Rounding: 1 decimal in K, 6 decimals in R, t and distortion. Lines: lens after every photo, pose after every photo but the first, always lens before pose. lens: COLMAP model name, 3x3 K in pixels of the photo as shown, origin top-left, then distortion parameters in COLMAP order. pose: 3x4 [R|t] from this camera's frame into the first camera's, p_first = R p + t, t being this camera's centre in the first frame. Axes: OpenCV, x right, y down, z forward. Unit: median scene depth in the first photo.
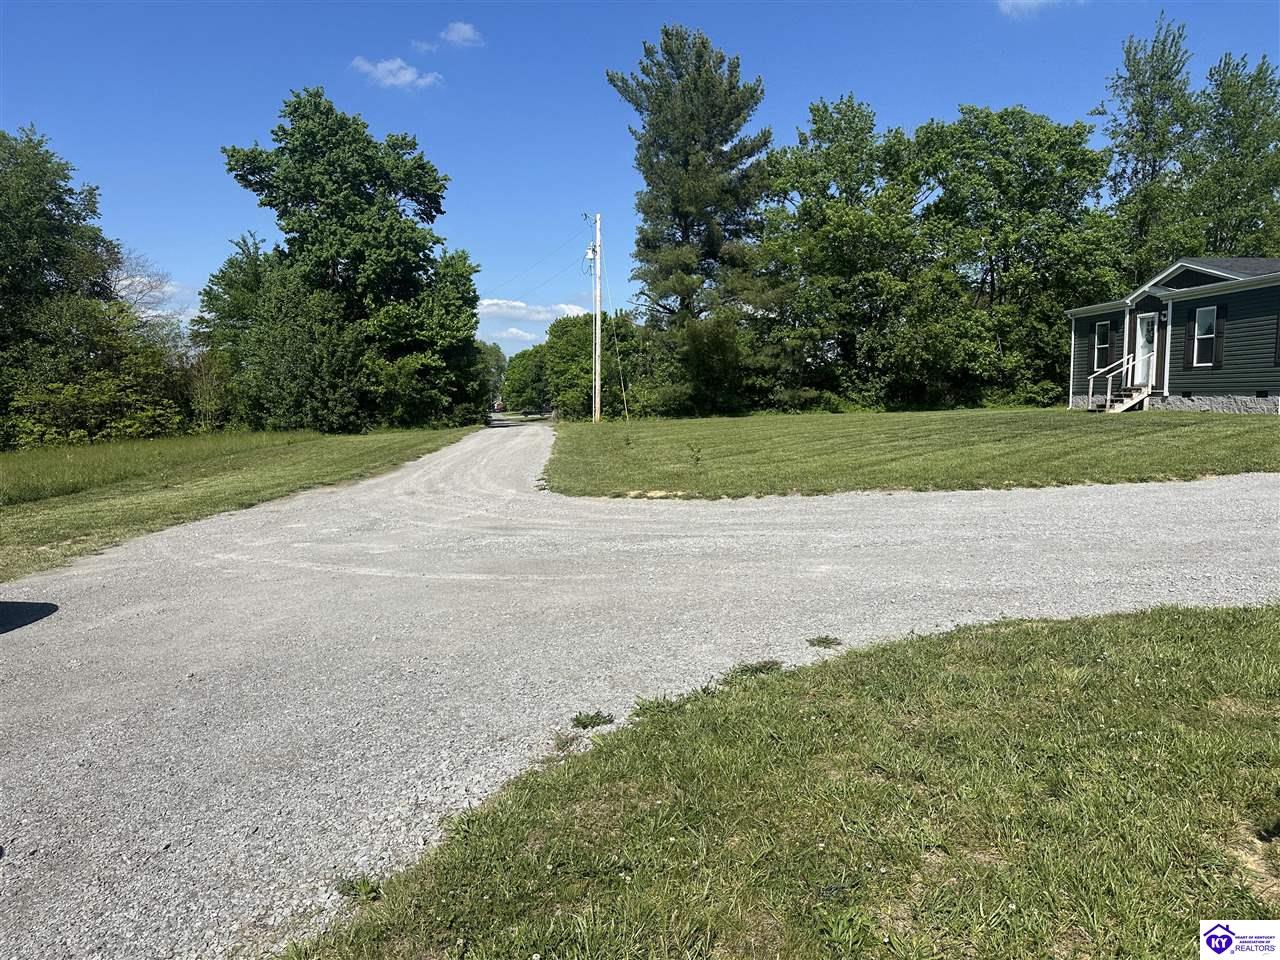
lens RADIAL K [[903.0, 0, 639.6], [0, 903.0, 478.7], [0, 0, 1]] dist [-0.000210, -0.001594]
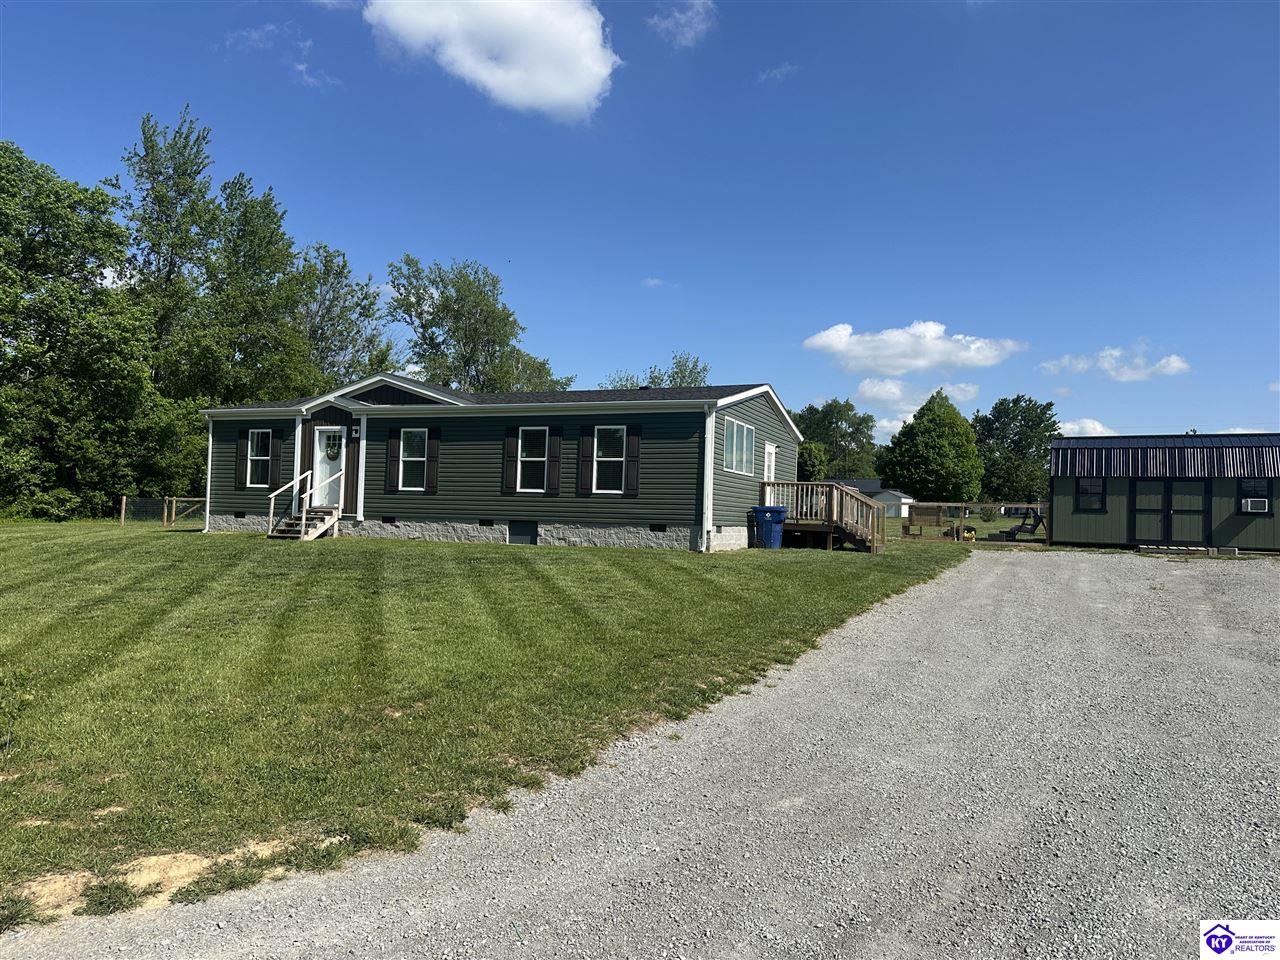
lens RADIAL K [[903.0, 0, 639.8], [0, 903.0, 483.1], [0, 0, 1]] dist [-0.000210, -0.001594]
pose [[0.415457, 0.045678, 0.908465, -0.107548], [0.055021, 0.995648, -0.075223, -0.043406], [-0.907947, 0.081237, 0.411135, 0.356673]]
